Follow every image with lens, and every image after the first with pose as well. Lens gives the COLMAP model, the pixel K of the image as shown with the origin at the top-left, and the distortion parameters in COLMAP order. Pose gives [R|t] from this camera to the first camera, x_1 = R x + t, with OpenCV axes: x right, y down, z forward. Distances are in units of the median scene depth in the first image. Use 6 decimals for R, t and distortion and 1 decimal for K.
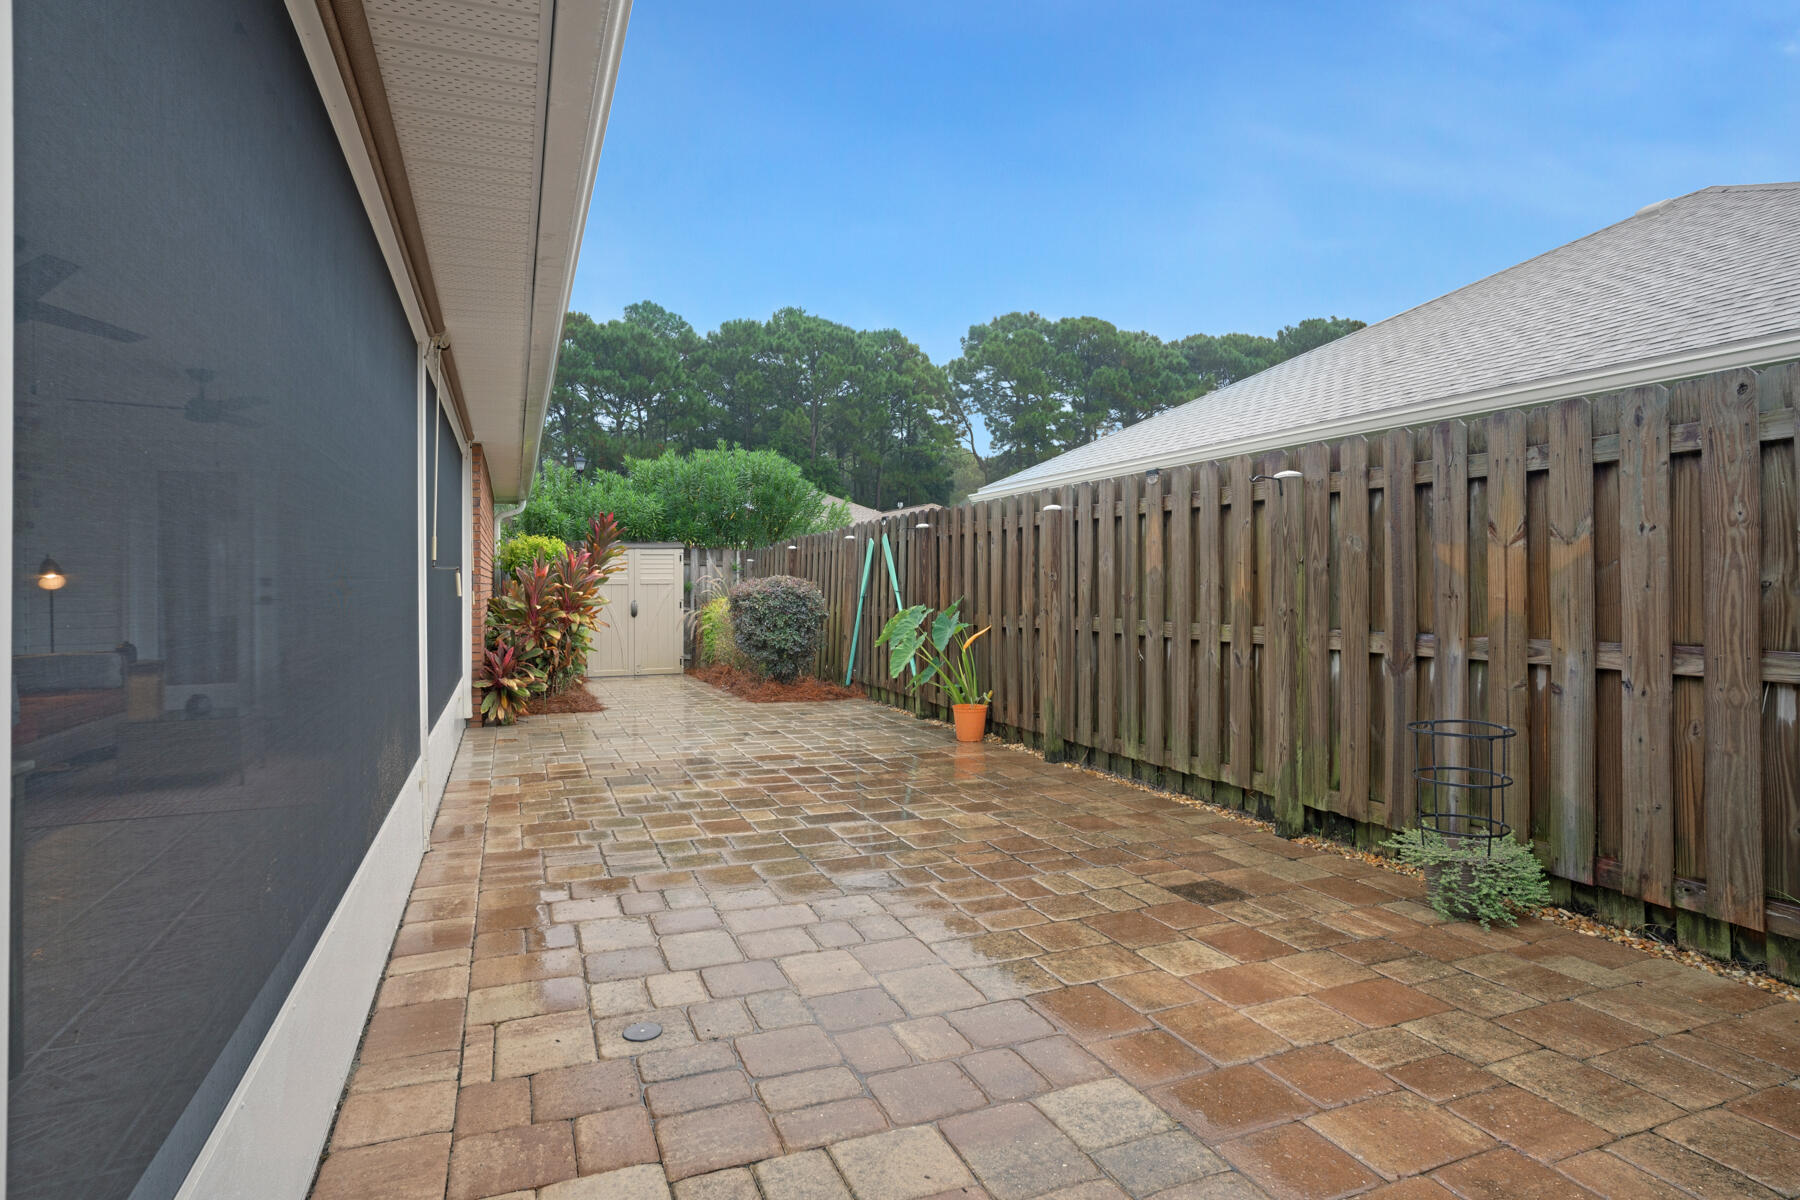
lens RADIAL K [[996.0, 0, 898.8], [0, 996.0, 587.1], [0, 0, 1]] dist [-0.012039, 0.001589]
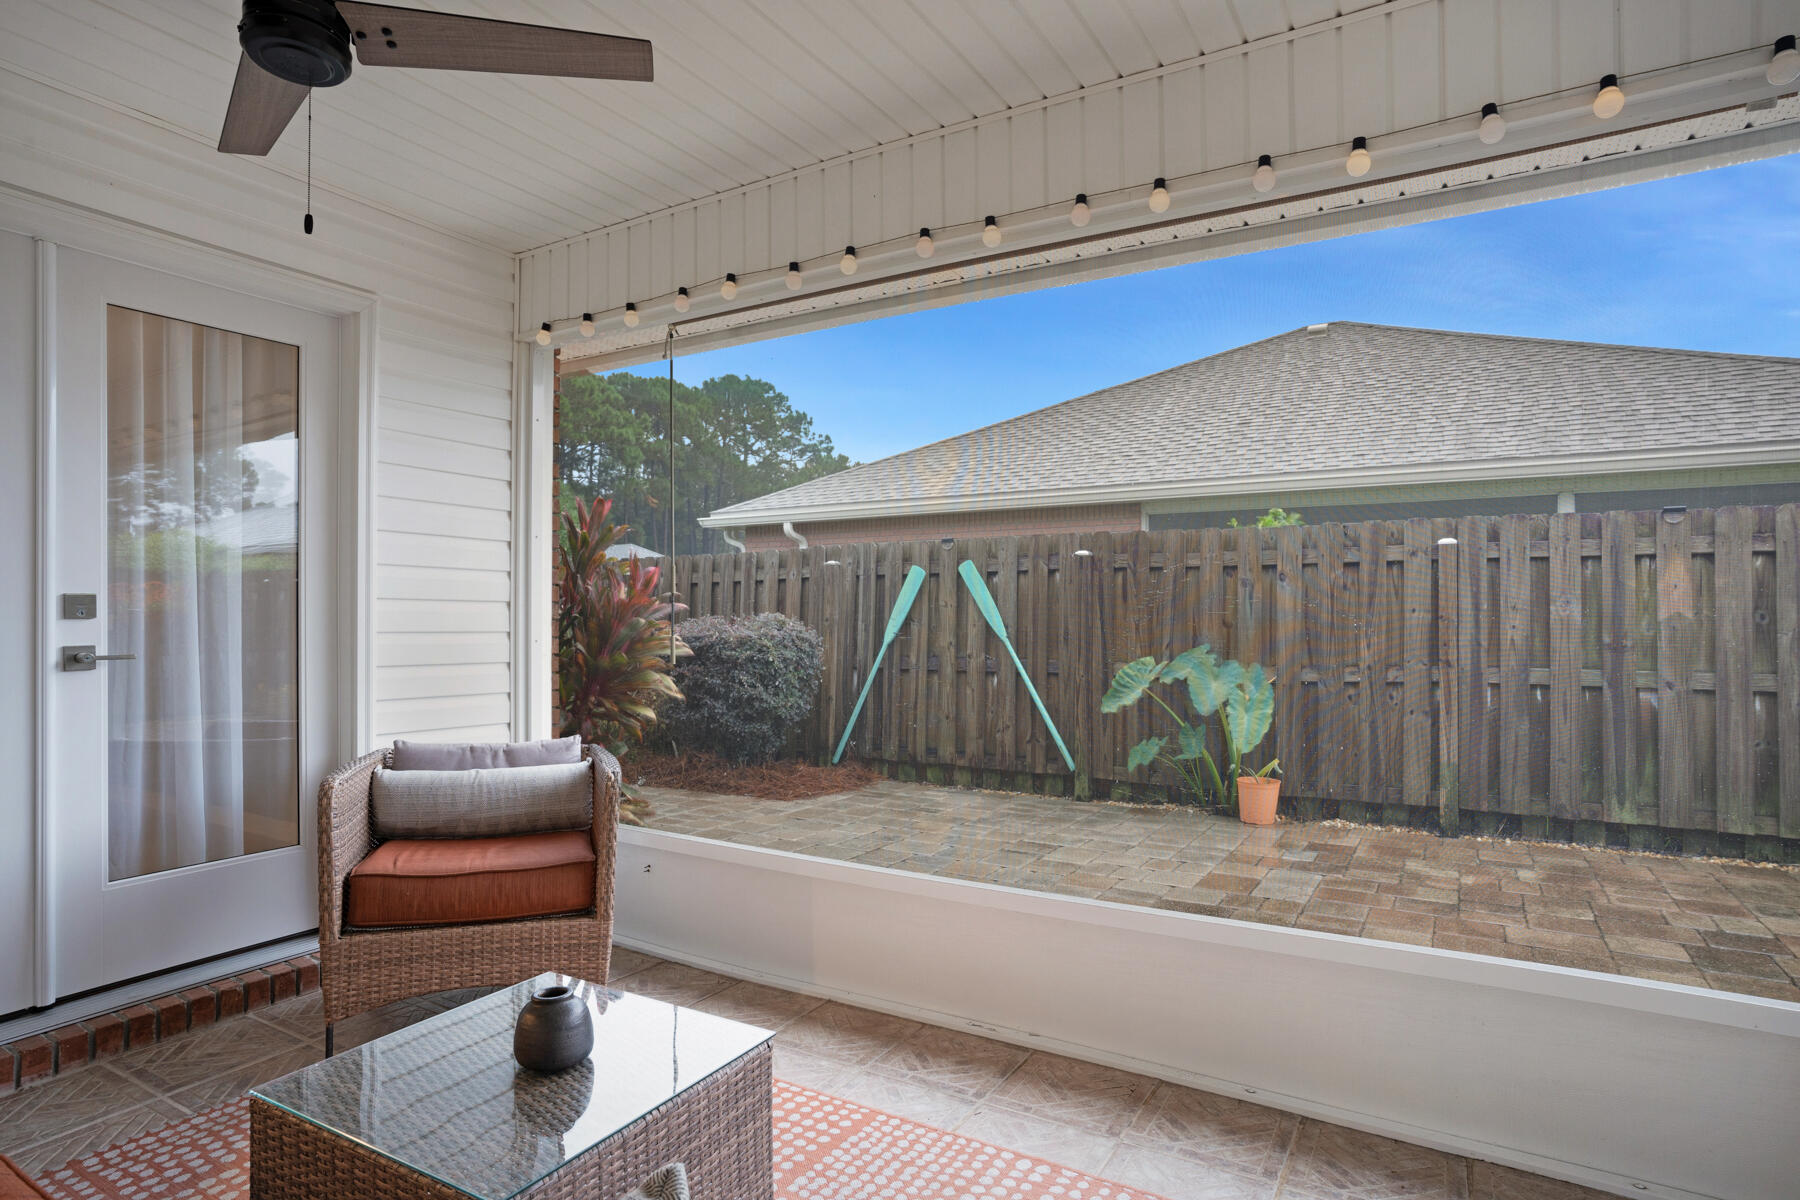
lens RADIAL K [[996.0, 0, 892.5], [0, 996.0, 598.9], [0, 0, 1]] dist [-0.012039, 0.001589]
pose [[0.779932, 0.025692, 0.625337, -0.765690], [-0.006397, 0.999432, -0.033083, 0.001002], [-0.625832, 0.021803, 0.779653, 0.623268]]
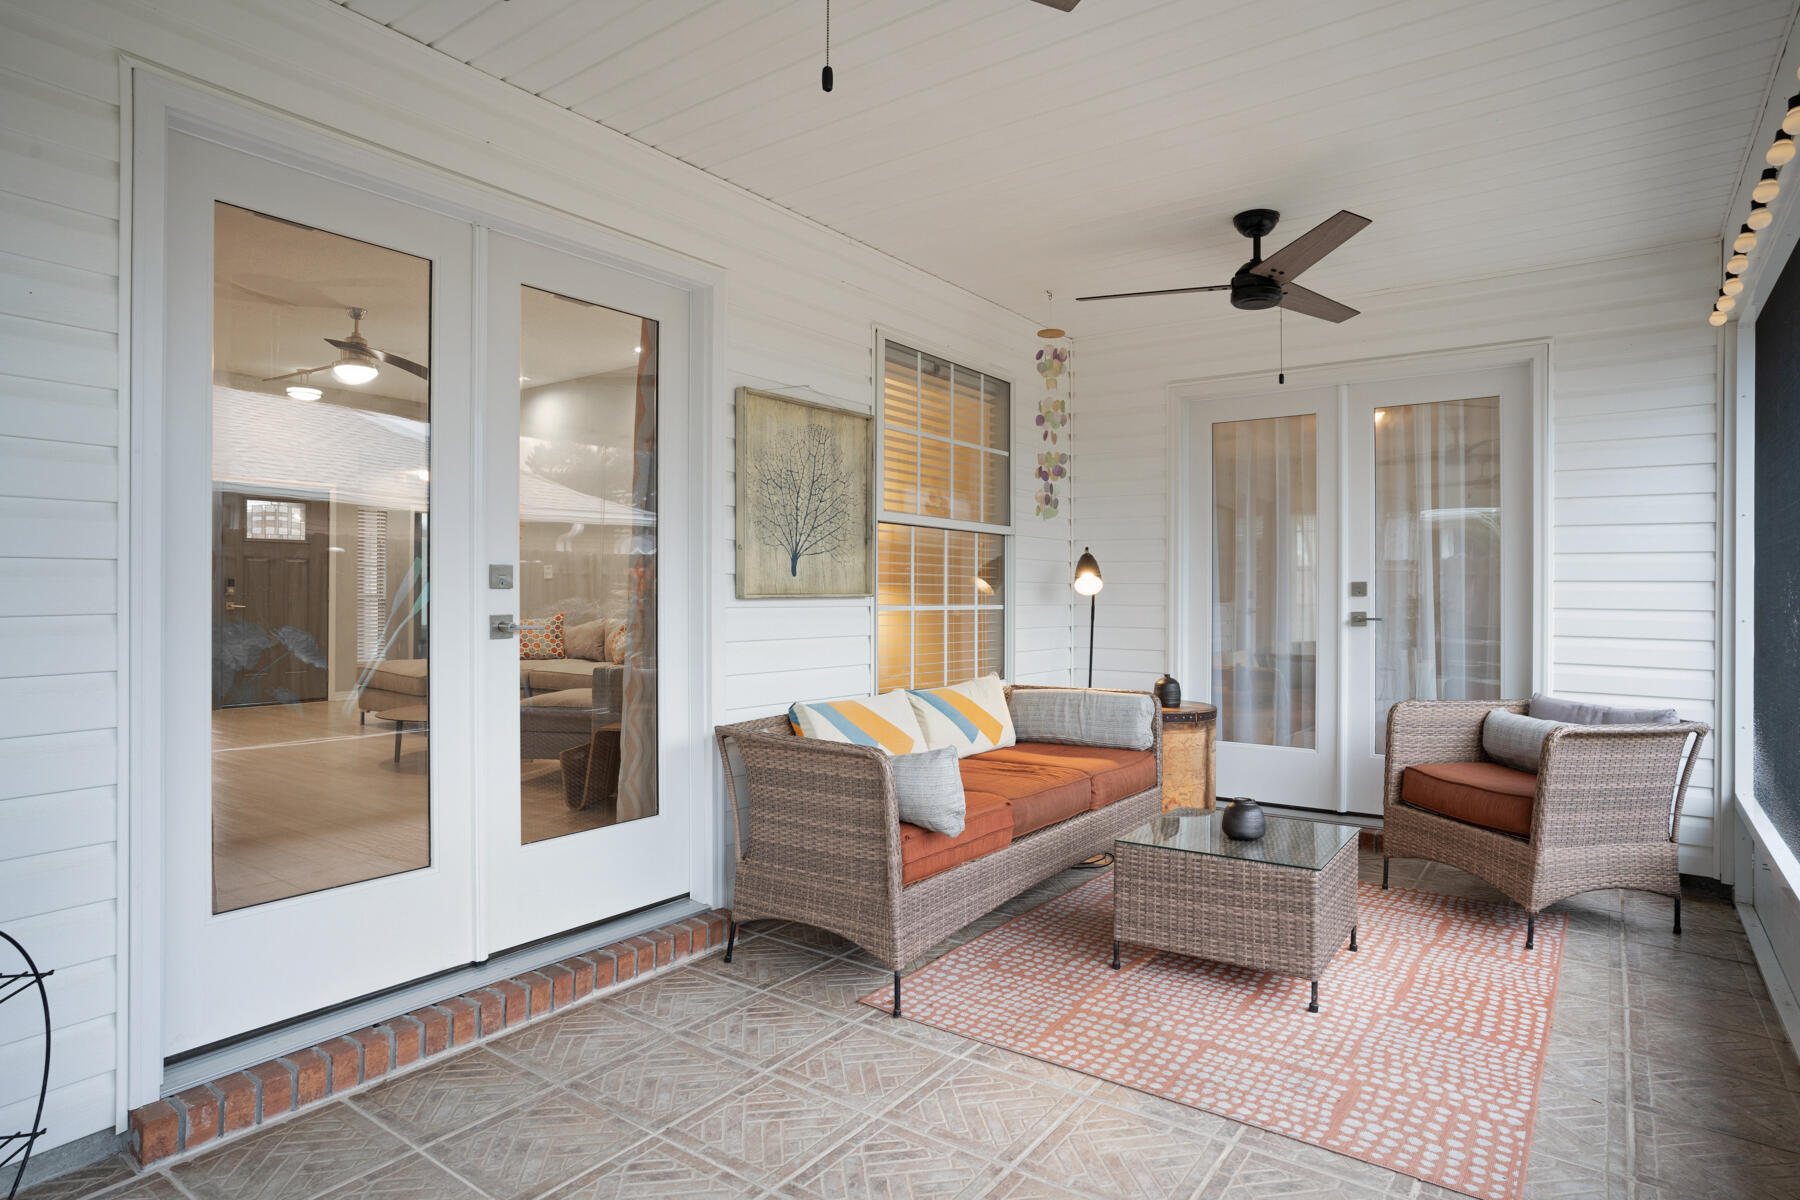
lens RADIAL K [[1000.8, 0, 887.5], [0, 1000.8, 590.1], [0, 0, 1]] dist [0.007723, 0.002315]
pose [[0.537925, 0.012673, -0.842898, -0.300260], [-0.013205, 0.999891, 0.006606, -0.007824], [0.842889, 0.007577, 0.538034, 0.462652]]
